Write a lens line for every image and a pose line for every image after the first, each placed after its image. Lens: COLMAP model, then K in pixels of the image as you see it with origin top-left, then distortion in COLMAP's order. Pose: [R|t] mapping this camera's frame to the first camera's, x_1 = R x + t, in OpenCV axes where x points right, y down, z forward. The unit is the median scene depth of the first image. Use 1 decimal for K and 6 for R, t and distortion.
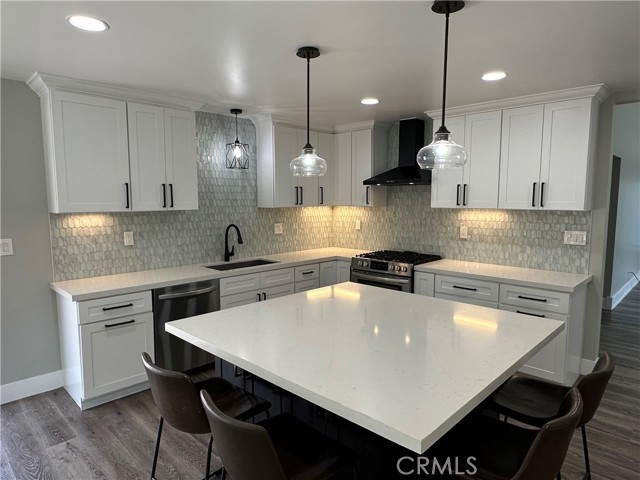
lens RADIAL K [[407.0, 0, 320.0], [0, 407.0, 240.0], [0, 0, 1]] dist [-0.000598, 0.001378]
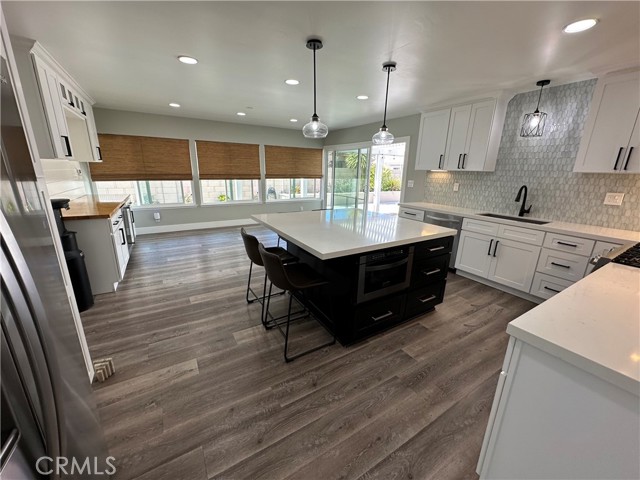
lens RADIAL K [[255.8, 0, 320.0], [0, 255.8, 240.0], [0, 0, 1]] dist [-0.000684, -0.000122]
pose [[-0.248418, 0.252237, -0.935235, 0.719600], [-0.125149, 0.949051, 0.289205, -0.029799], [0.960534, 0.188888, -0.204195, 0.632093]]
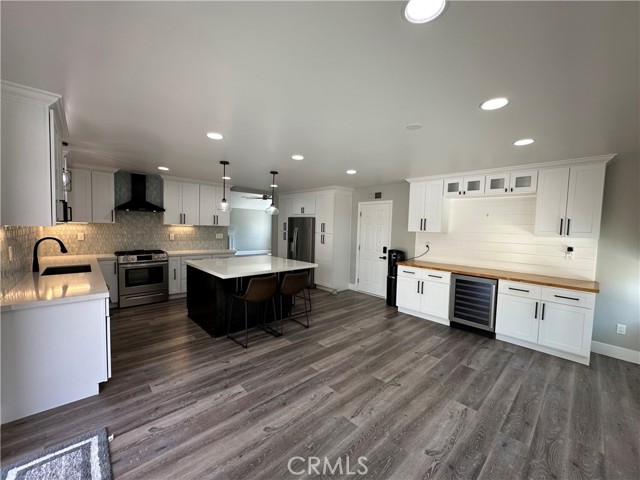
lens RADIAL K [[255.8, 0, 320.0], [0, 255.8, 240.0], [0, 0, 1]] dist [-0.000684, -0.000122]
pose [[0.040617, -0.052173, 0.997812, -0.944779], [0.076801, 0.995844, 0.048944, -0.008845], [-0.996219, 0.074645, 0.044456, 0.218722]]
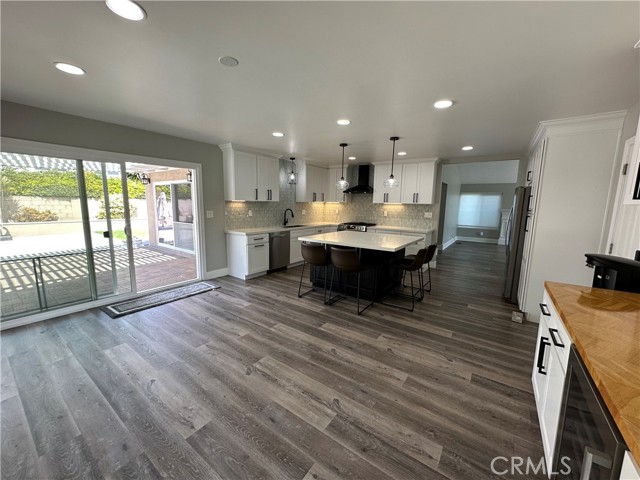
lens RADIAL K [[255.8, 0, 320.0], [0, 255.8, 240.0], [0, 0, 1]] dist [-0.000684, -0.000122]
pose [[0.987826, -0.003820, 0.155518, -0.277673], [-0.002639, 0.999143, 0.041310, 0.079258], [-0.155543, -0.041218, 0.986969, -0.457235]]
